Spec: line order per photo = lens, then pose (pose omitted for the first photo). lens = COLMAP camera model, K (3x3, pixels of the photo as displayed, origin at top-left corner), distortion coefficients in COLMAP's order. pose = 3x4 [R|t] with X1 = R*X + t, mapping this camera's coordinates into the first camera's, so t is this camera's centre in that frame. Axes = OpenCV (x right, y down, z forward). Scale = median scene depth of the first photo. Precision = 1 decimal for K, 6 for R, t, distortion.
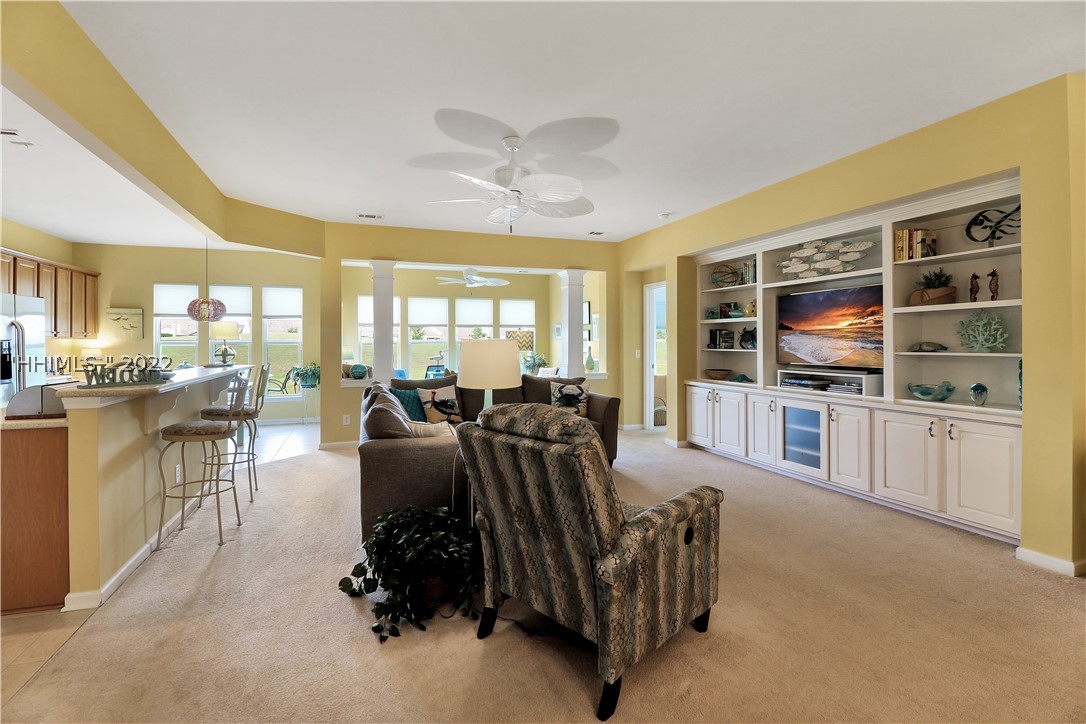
lens RADIAL K [[509.7, 0, 539.0], [0, 509.7, 341.7], [0, 0, 1]] dist [-0.001791, -0.011090]
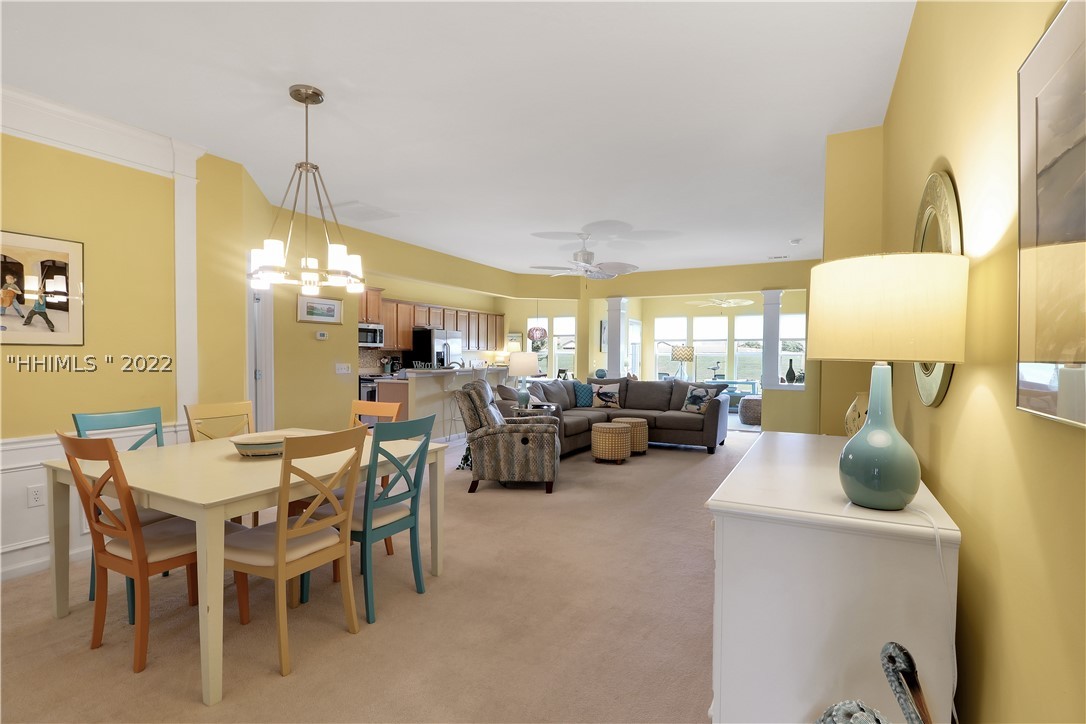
lens RADIAL K [[527.6, 0, 548.8], [0, 527.6, 368.5], [0, 0, 1]] dist [-0.001925, -0.000595]
pose [[0.682434, 0.027357, -0.730435, 0.817869], [-0.006976, 0.999498, 0.030917, -0.004225], [0.730914, -0.016004, 0.682282, -0.200529]]
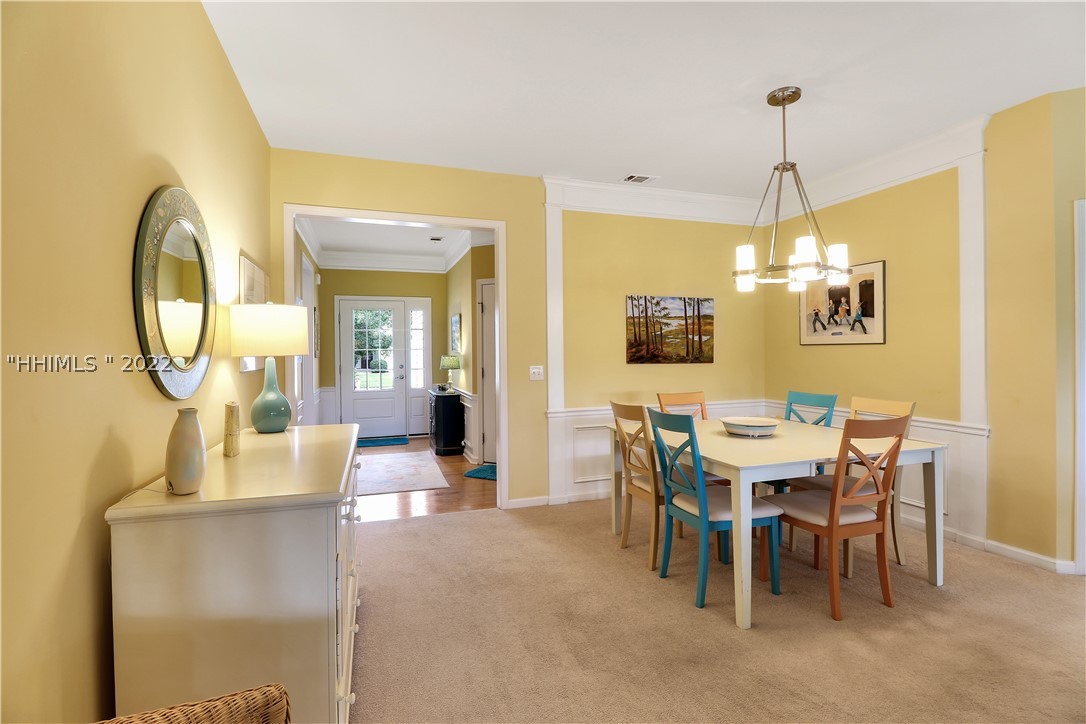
lens RADIAL K [[509.7, 0, 541.2], [0, 509.7, 354.0], [0, 0, 1]] dist [-0.001791, -0.011090]
pose [[-0.999776, 0.010588, 0.018336, 0.474564], [0.010672, 0.999933, 0.004483, -0.001973], [-0.018287, 0.004678, -0.999822, 0.567693]]
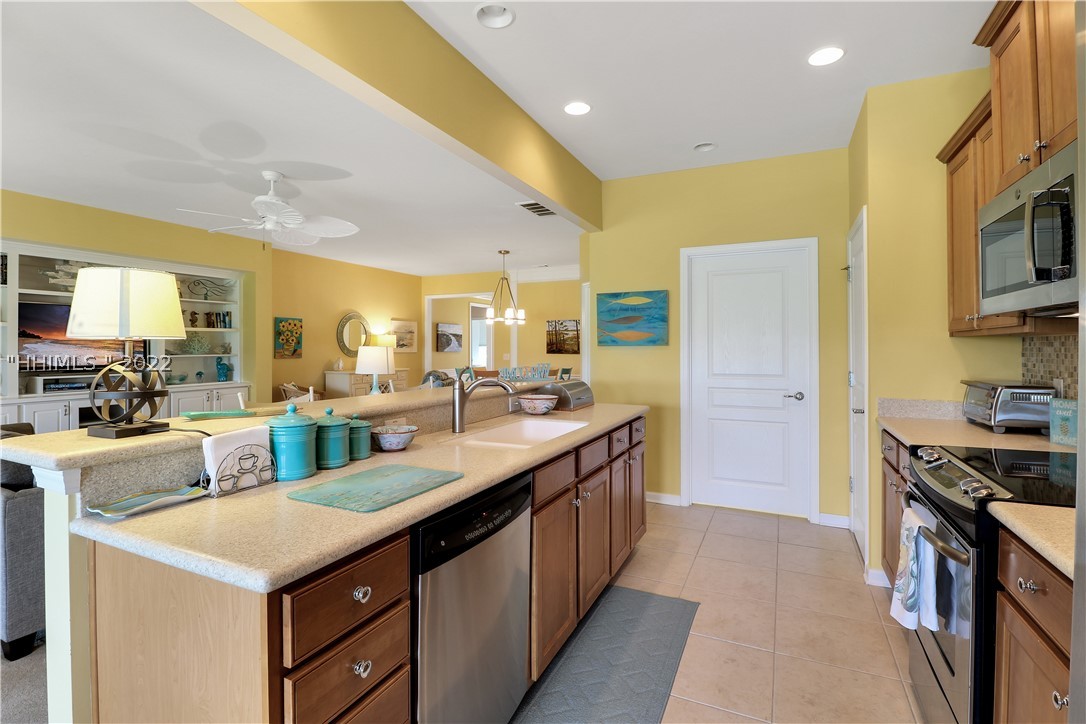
lens RADIAL K [[509.7, 0, 534.4], [0, 509.7, 346.2], [0, 0, 1]] dist [-0.001791, -0.011090]
pose [[-0.699248, 0.005070, 0.714861, -0.909209], [0.002674, 0.999986, -0.004476, 0.001719], [-0.714874, -0.001218, -0.699253, 0.976508]]
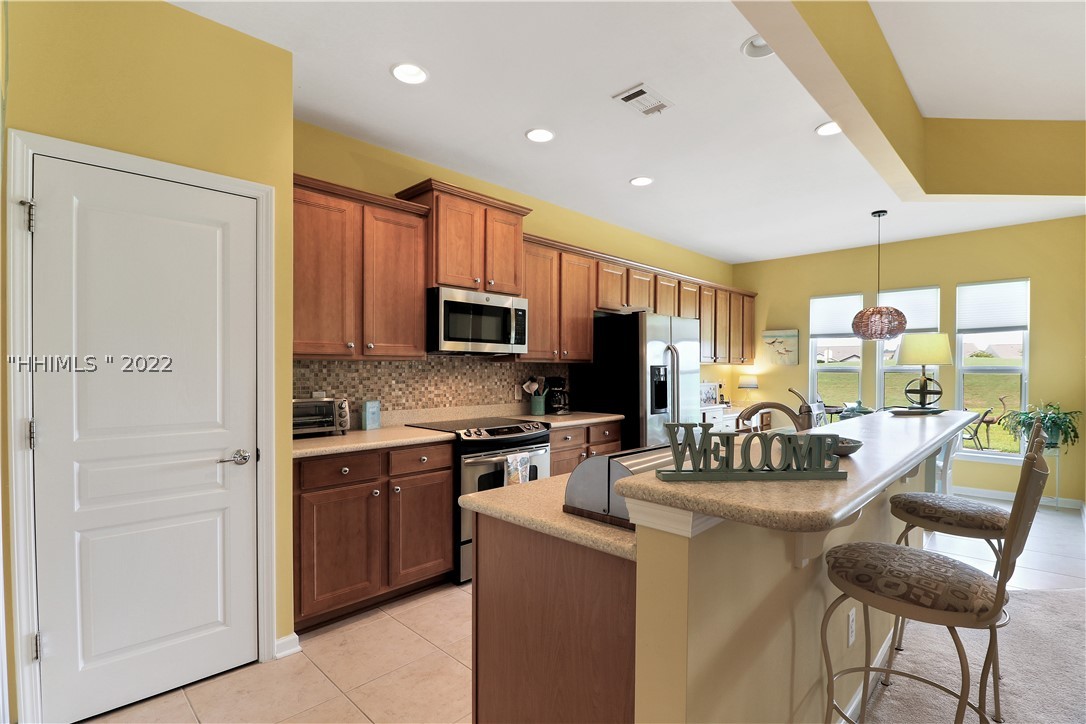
lens RADIAL K [[514.6, 0, 543.0], [0, 514.6, 373.6], [0, 0, 1]] dist [-0.013320, -0.006037]
pose [[0.430310, 0.012331, -0.902597, -0.269536], [-0.002354, 0.999919, 0.012538, -0.000477], [0.902678, -0.003270, 0.430304, 0.348284]]
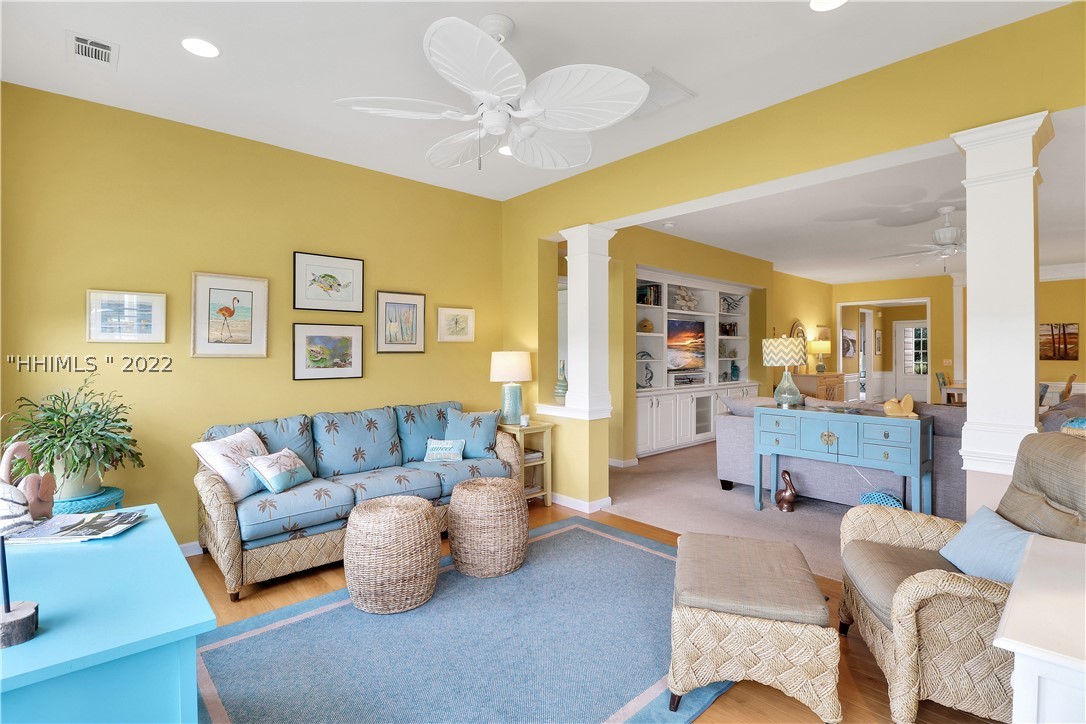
lens RADIAL K [[509.7, 0, 543.2], [0, 509.7, 352.2], [0, 0, 1]] dist [-0.001791, -0.011090]
pose [[-0.380914, 0.002748, 0.924606, -0.641333], [-0.000521, 0.999995, -0.003187, 0.002196], [-0.924610, -0.001696, -0.380911, 1.794429]]
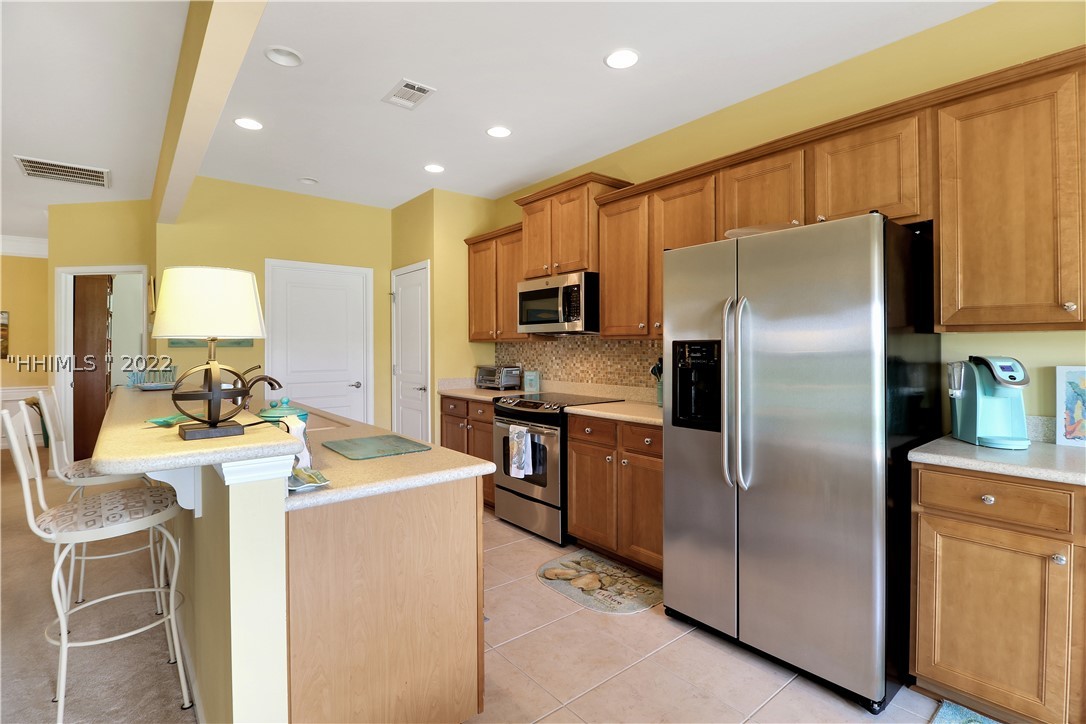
lens RADIAL K [[509.7, 0, 541.8], [0, 509.7, 347.6], [0, 0, 1]] dist [-0.001791, -0.011090]
pose [[-0.943682, 0.004791, -0.330820, -0.655352], [0.005377, 0.999985, -0.000856, 0.002611], [0.330811, -0.002587, -0.943693, 1.235534]]
